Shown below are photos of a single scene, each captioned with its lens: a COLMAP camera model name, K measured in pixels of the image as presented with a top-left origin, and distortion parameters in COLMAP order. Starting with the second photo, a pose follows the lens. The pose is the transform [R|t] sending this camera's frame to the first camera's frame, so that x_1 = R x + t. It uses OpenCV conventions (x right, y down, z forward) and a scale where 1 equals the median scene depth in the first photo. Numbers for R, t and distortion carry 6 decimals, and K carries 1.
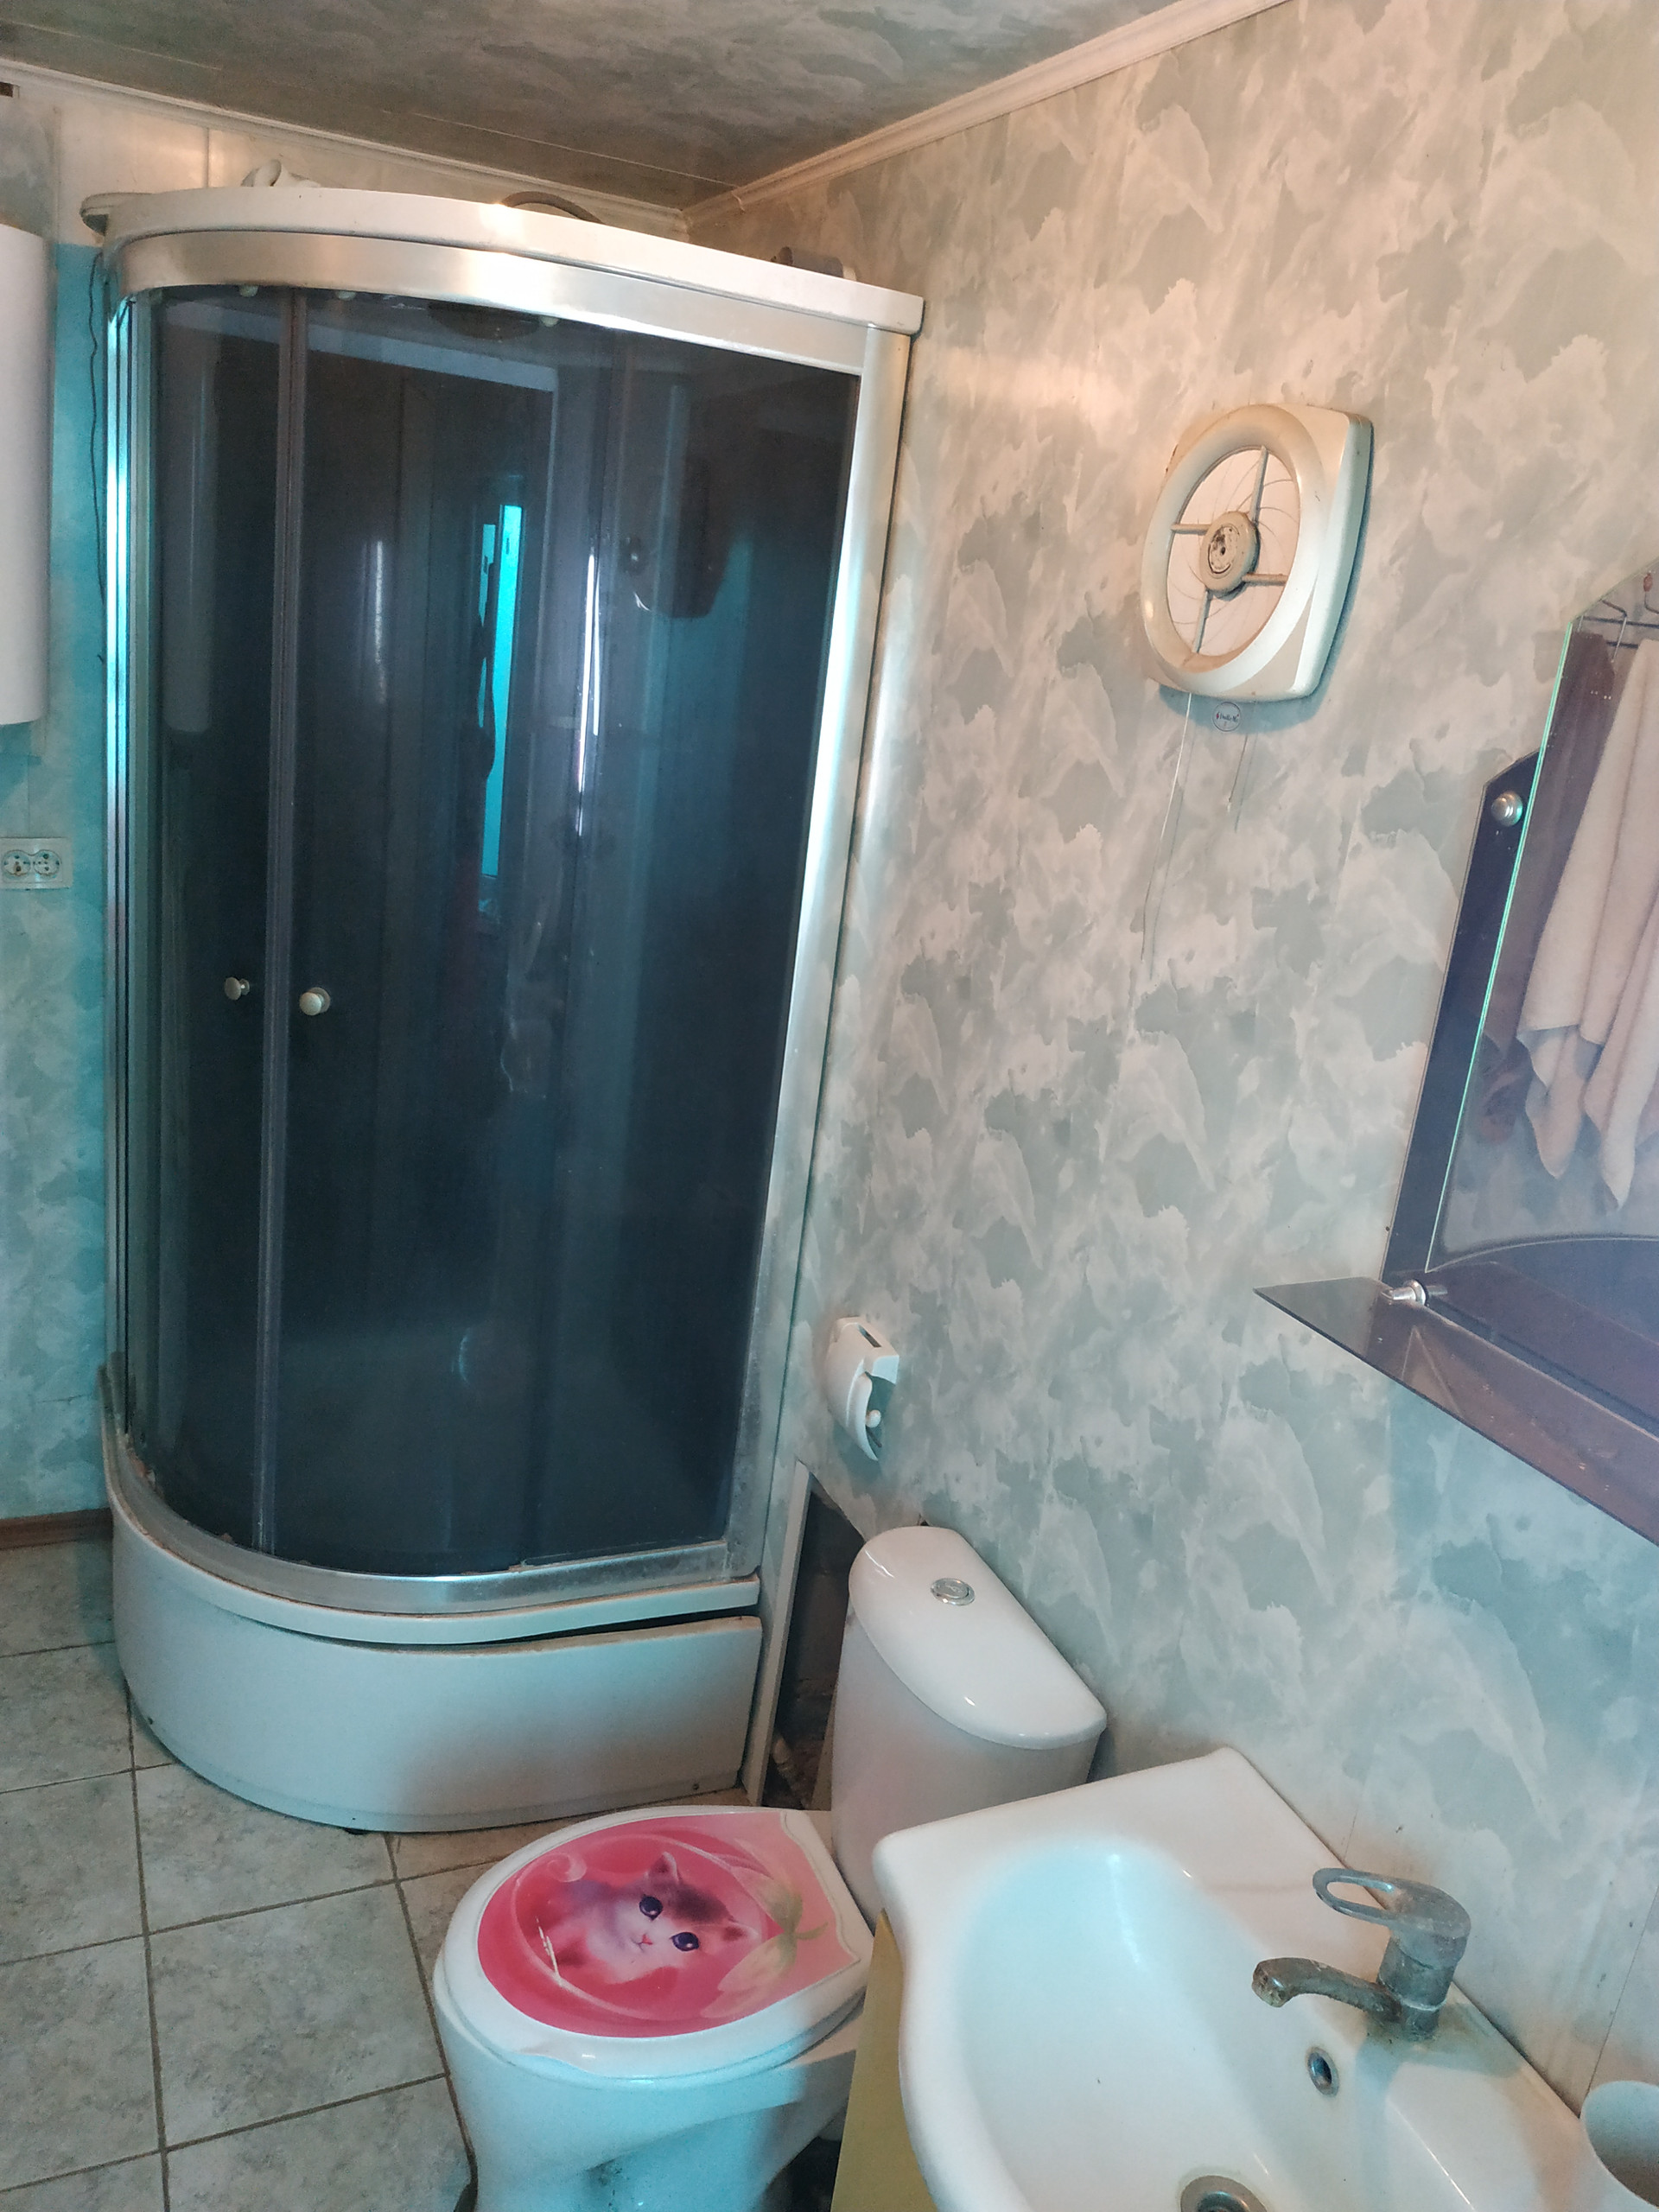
lens RADIAL K [[1656.8, 0, 829.5], [0, 1656.8, 1106.0], [0, 0, 1]] dist [0.074404, -0.094052]
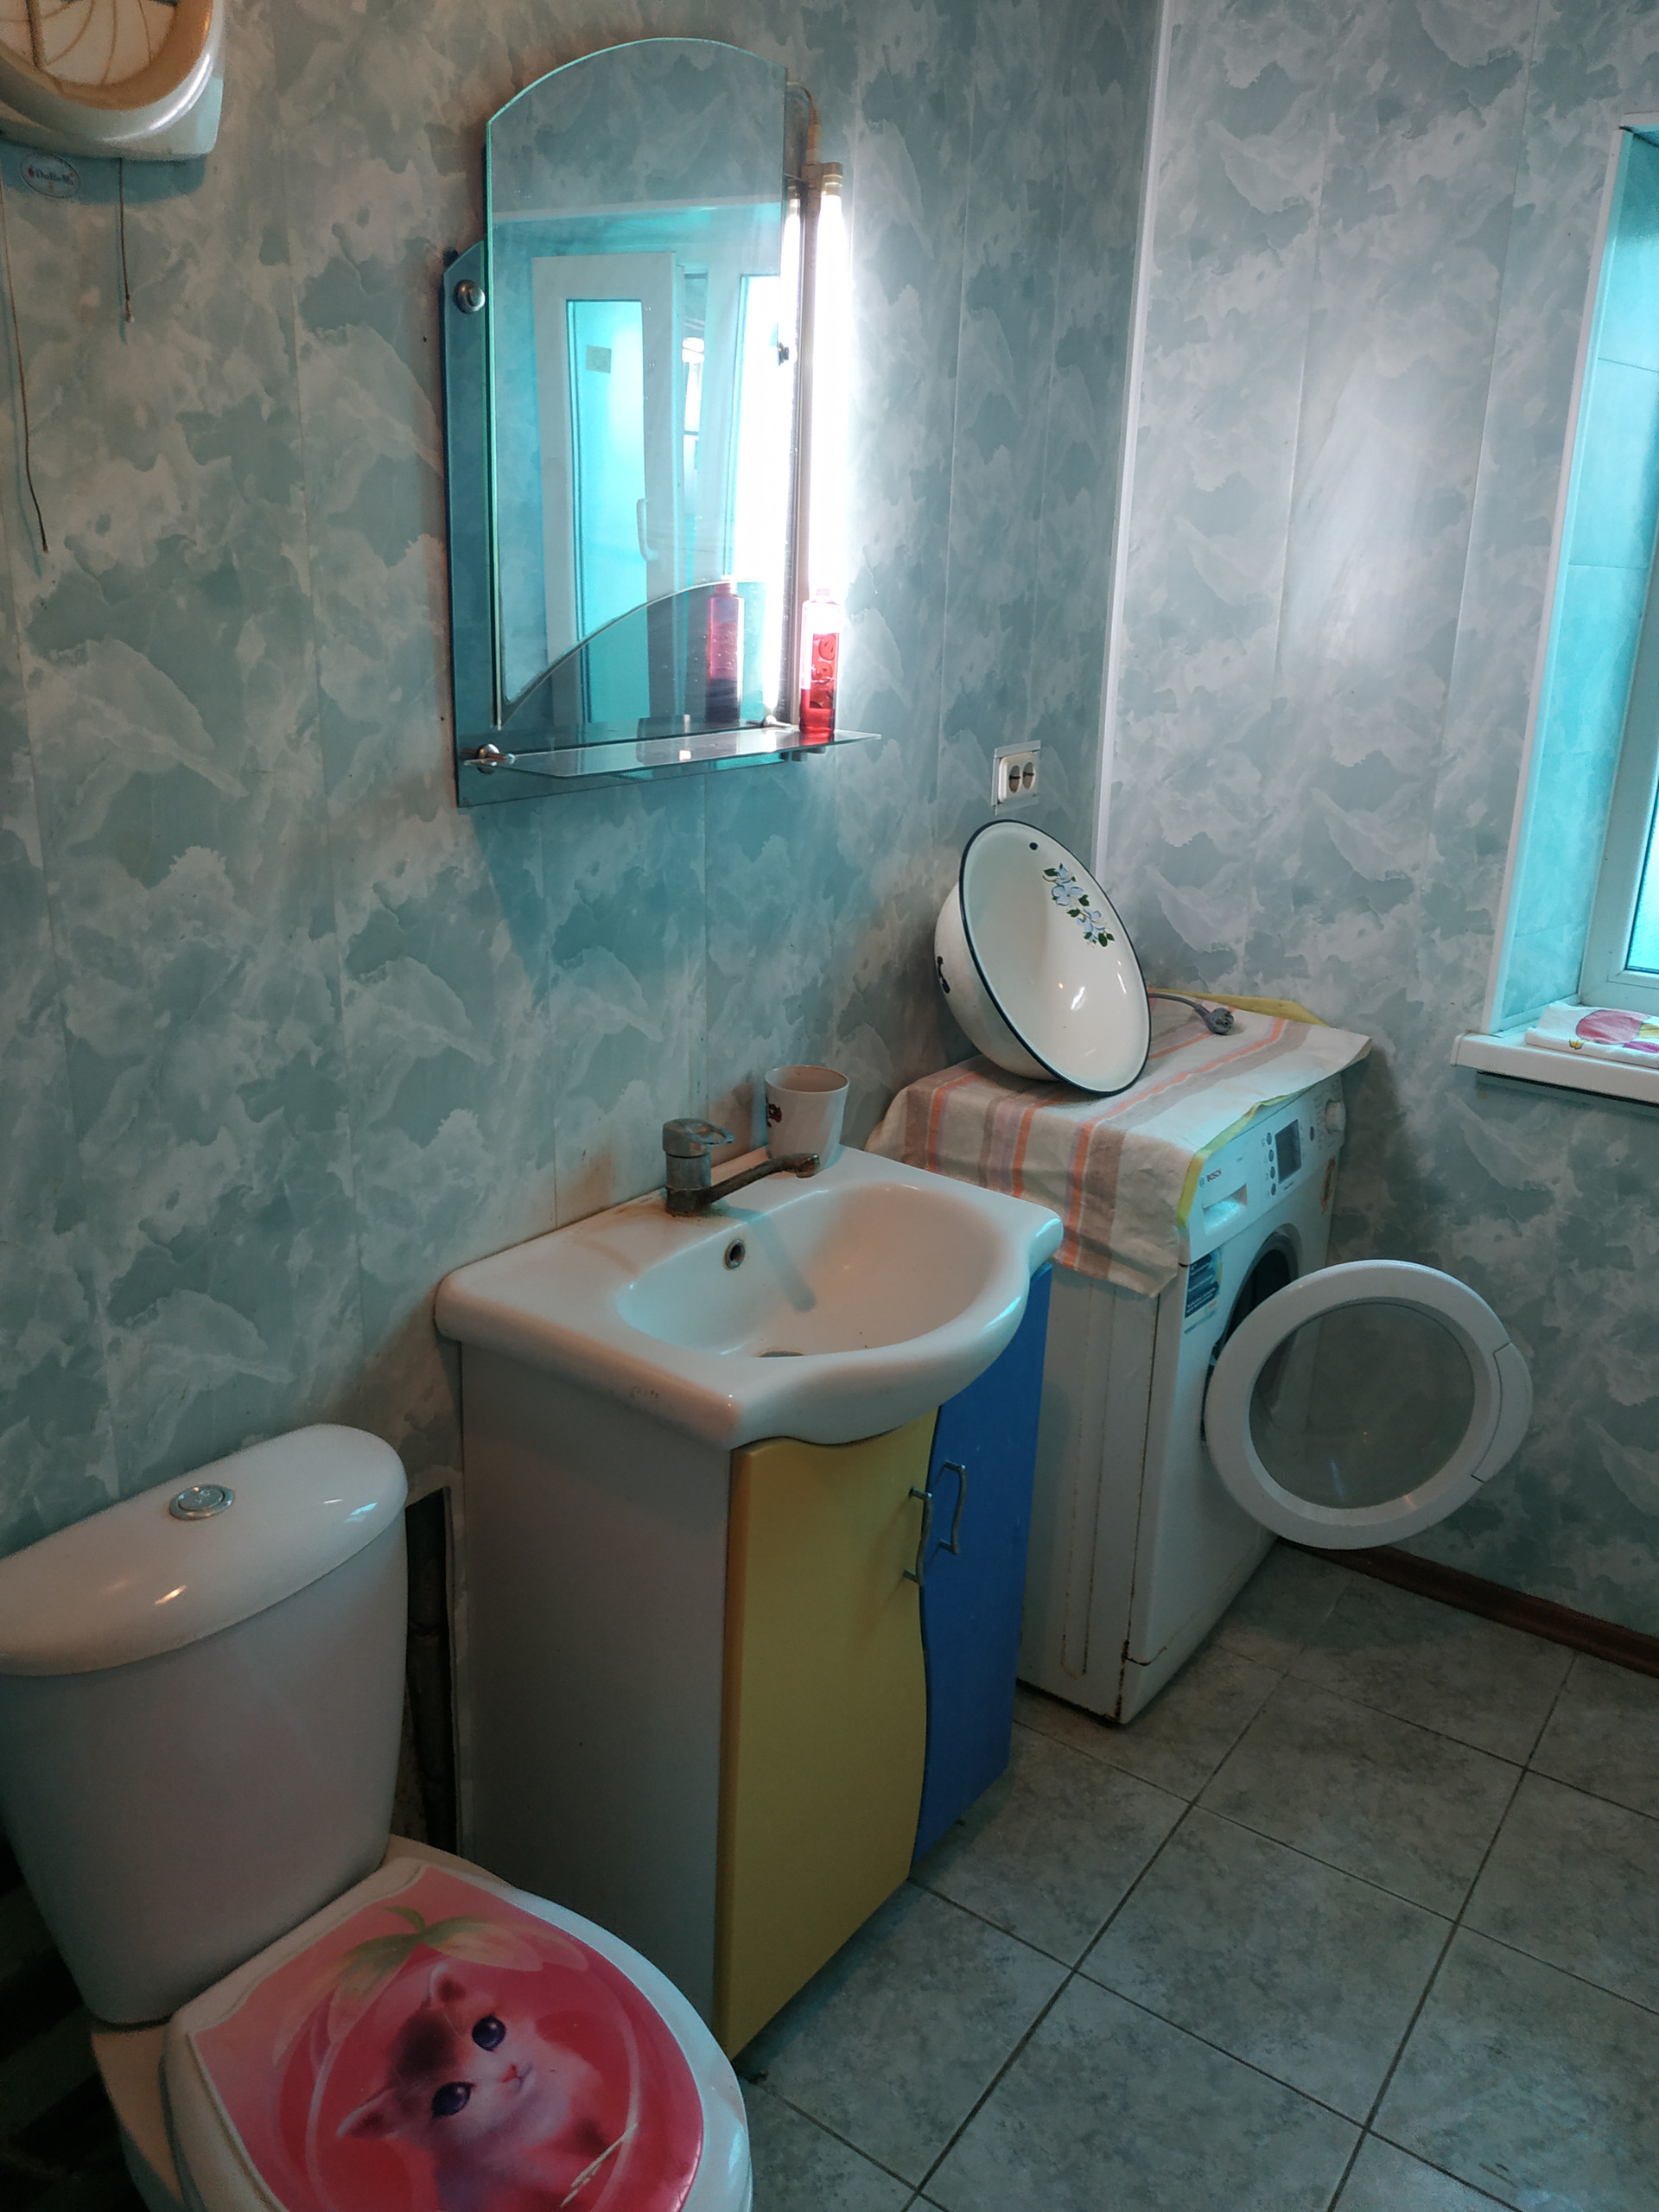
lens RADIAL K [[1655.3, 0, 826.6], [0, 1655.3, 1061.3], [0, 0, 1]] dist [-0.004559, -0.001696]
pose [[-0.486502, -0.380326, 0.786554, -0.591984], [0.168109, 0.842705, 0.511456, -0.203497], [-0.857353, 0.381052, -0.346042, 1.027582]]
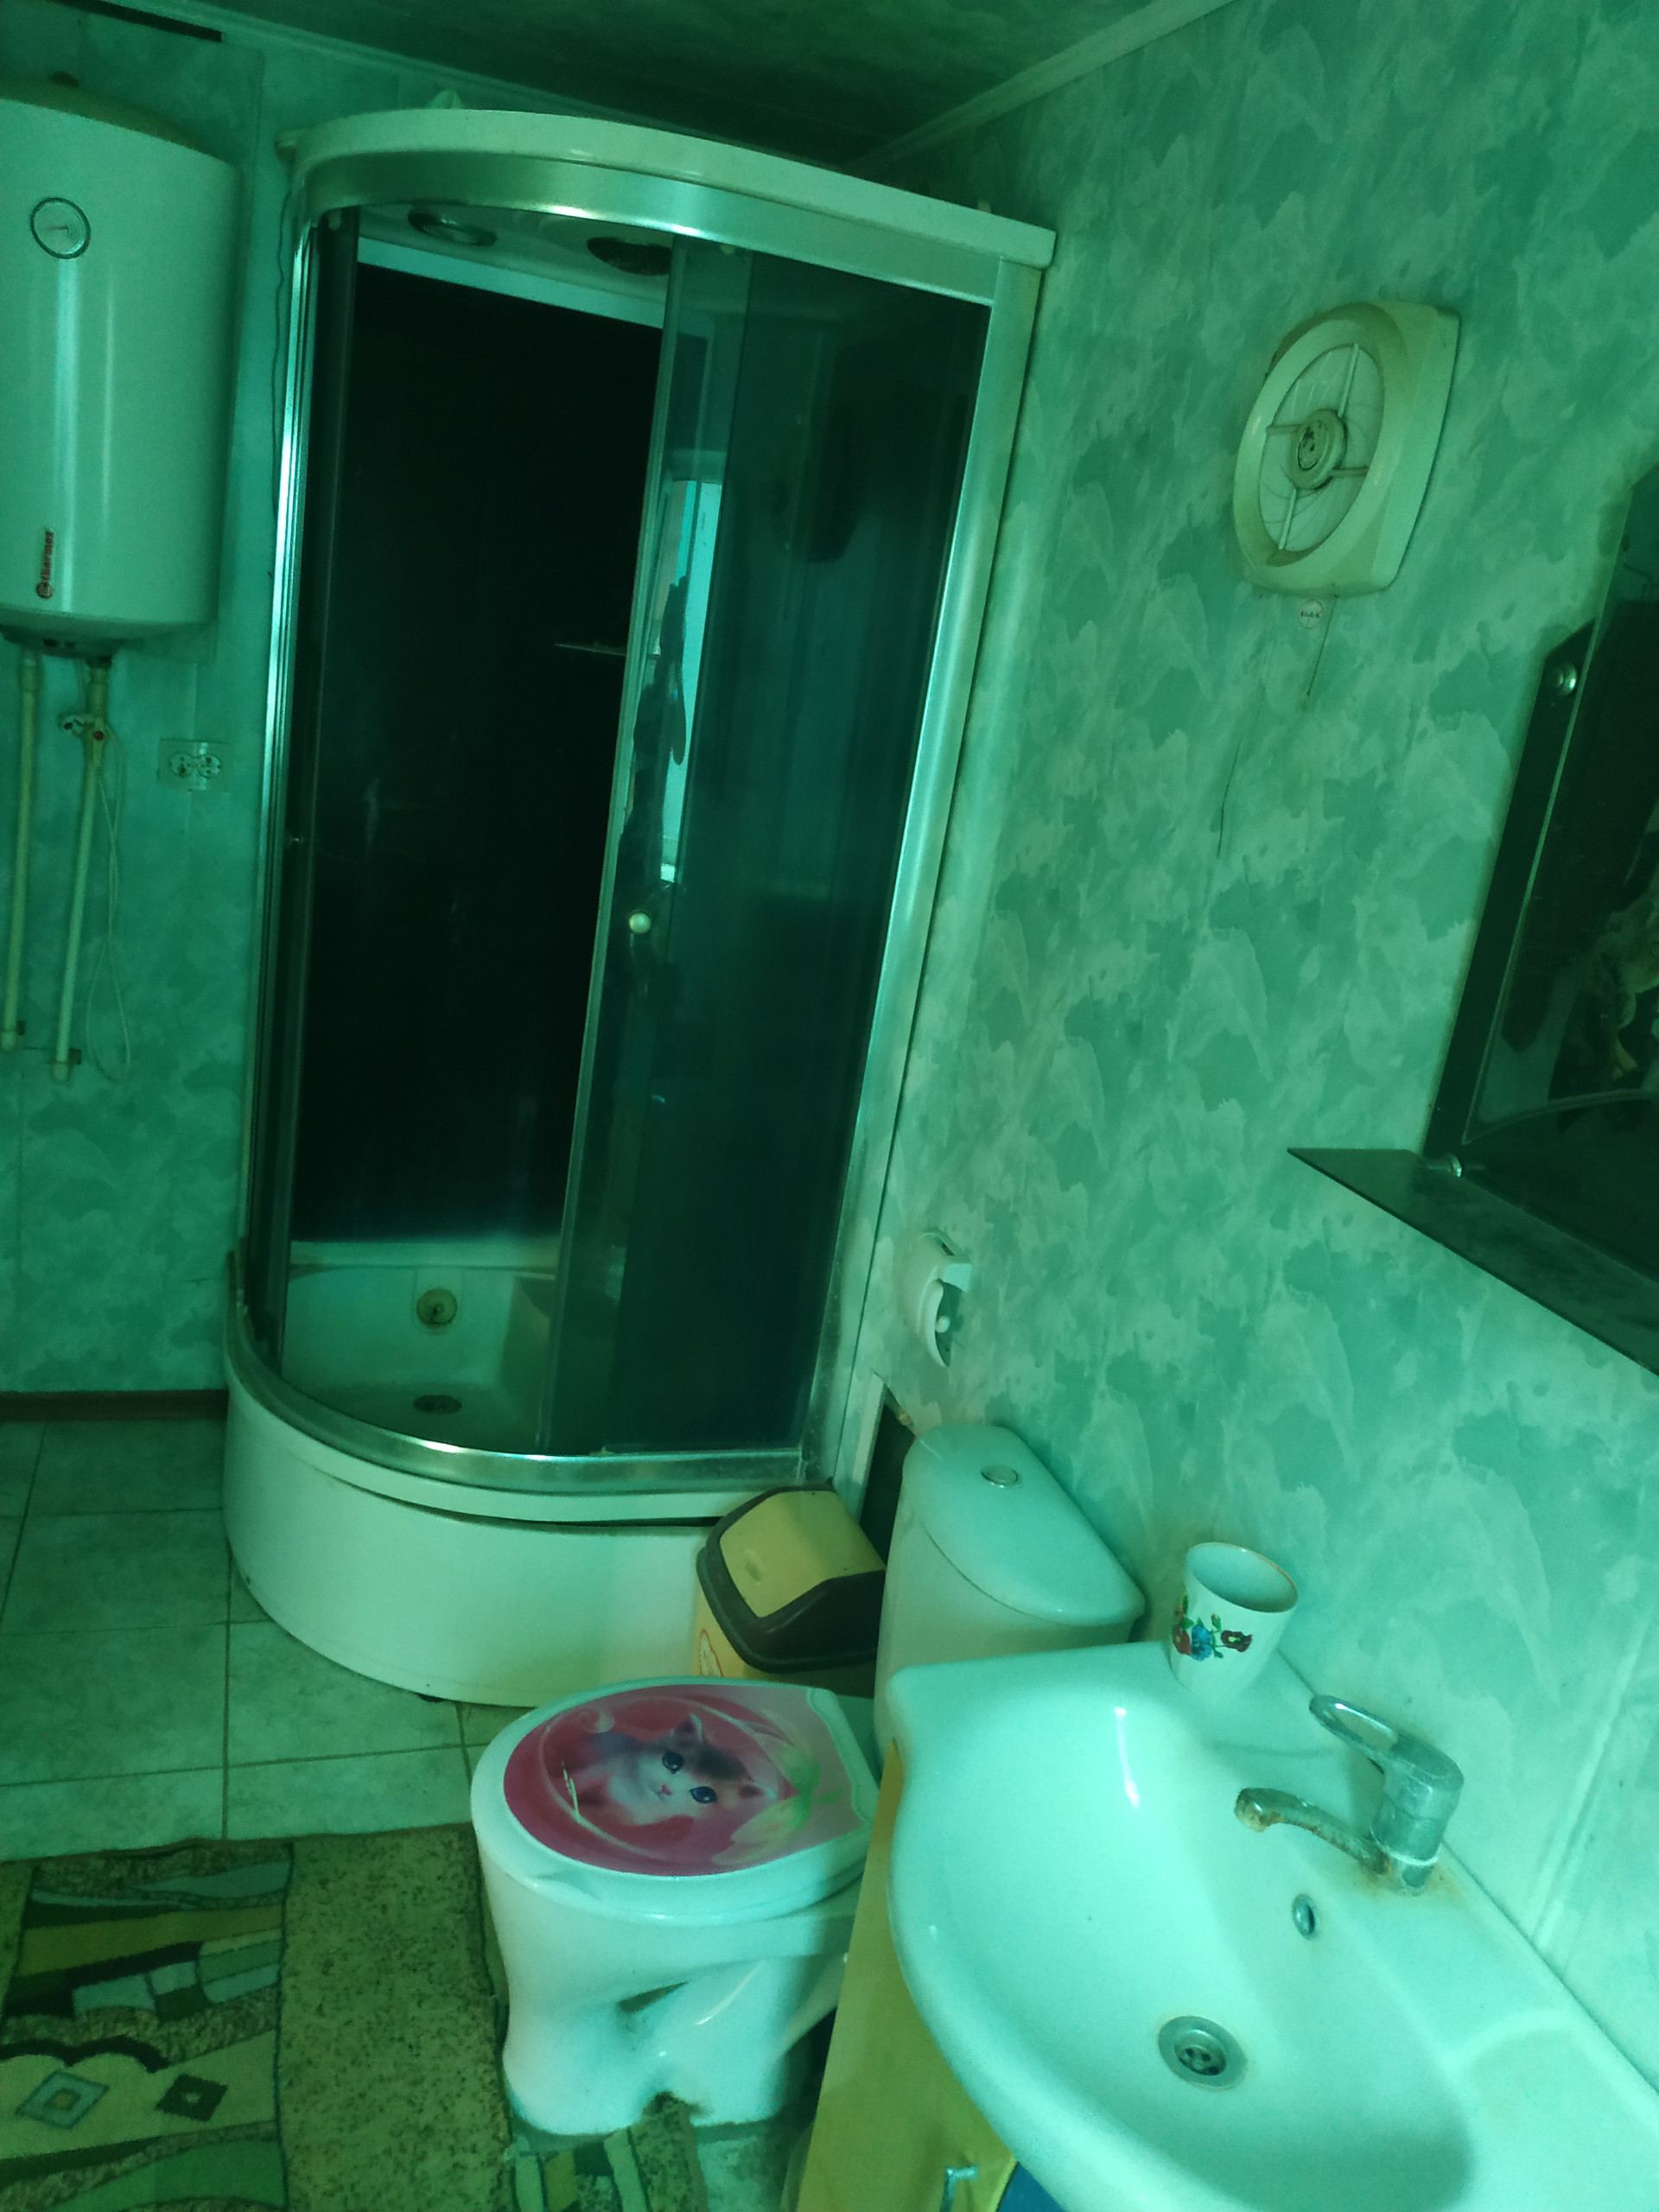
lens RADIAL K [[1661.3, 0, 837.6], [0, 1661.3, 1096.8], [0, 0, 1]] dist [0.040206, -0.031528]
pose [[0.994518, 0.061108, -0.084850, 0.051639], [-0.062666, 0.997909, -0.015827, 0.088262], [0.083705, 0.021058, 0.996268, -0.031450]]
